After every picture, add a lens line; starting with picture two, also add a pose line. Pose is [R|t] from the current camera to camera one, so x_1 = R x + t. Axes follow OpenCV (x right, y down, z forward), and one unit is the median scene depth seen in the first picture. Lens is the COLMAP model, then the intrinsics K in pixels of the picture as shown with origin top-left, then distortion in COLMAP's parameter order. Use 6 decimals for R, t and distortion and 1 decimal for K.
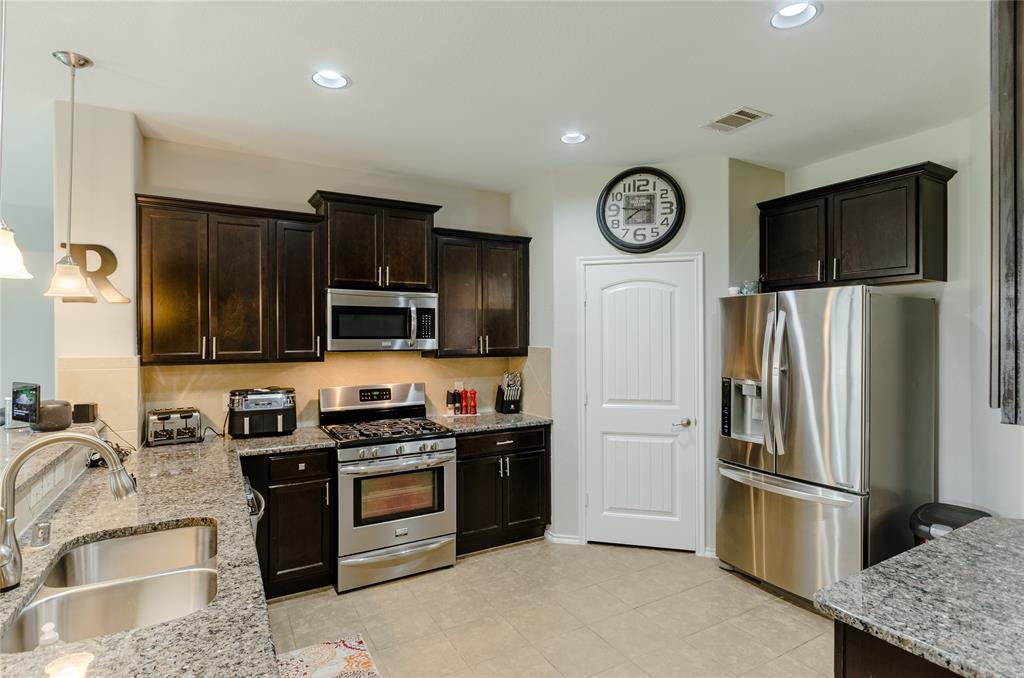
lens RADIAL K [[509.7, 0, 514.4], [0, 509.7, 342.4], [0, 0, 1]] dist [0.004298, -0.000667]
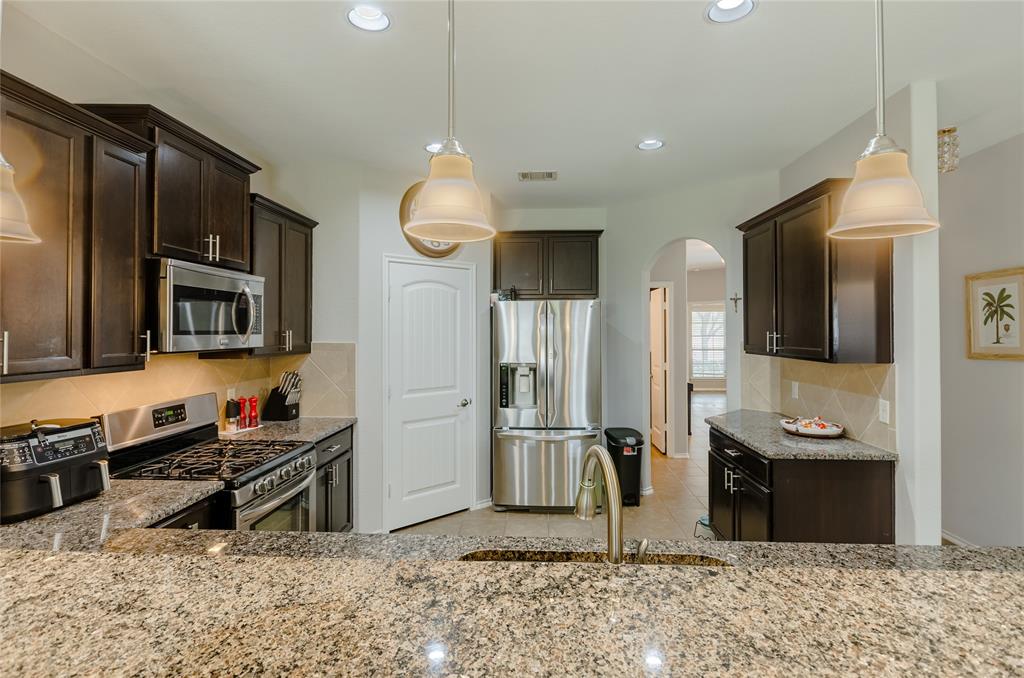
lens RADIAL K [[509.7, 0, 506.4], [0, 509.7, 331.6], [0, 0, 1]] dist [0.004298, -0.000667]
pose [[0.561818, 0.000811, 0.827260, -0.609077], [0.009294, 0.999930, -0.007293, -0.001319], [-0.827208, 0.011786, 0.561772, 0.240624]]
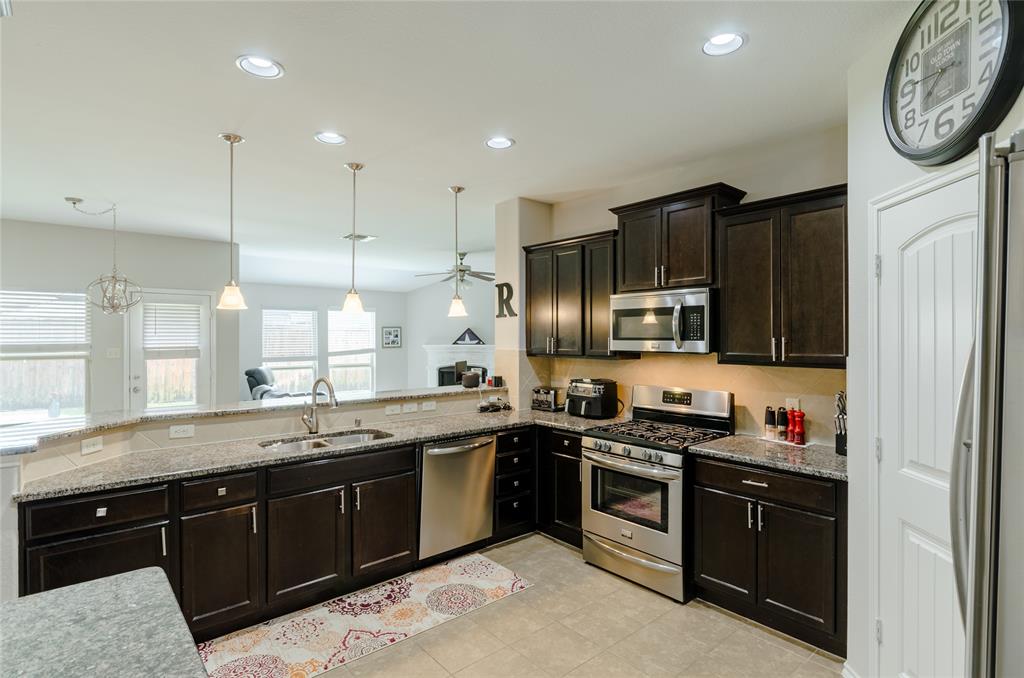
lens RADIAL K [[509.7, 0, 524.8], [0, 509.7, 341.3], [0, 0, 1]] dist [0.004298, -0.000667]
pose [[0.209263, 0.008467, -0.977823, 0.636362], [-0.012022, 0.999909, 0.006086, -0.007700], [0.977786, 0.010482, 0.209346, 0.530266]]
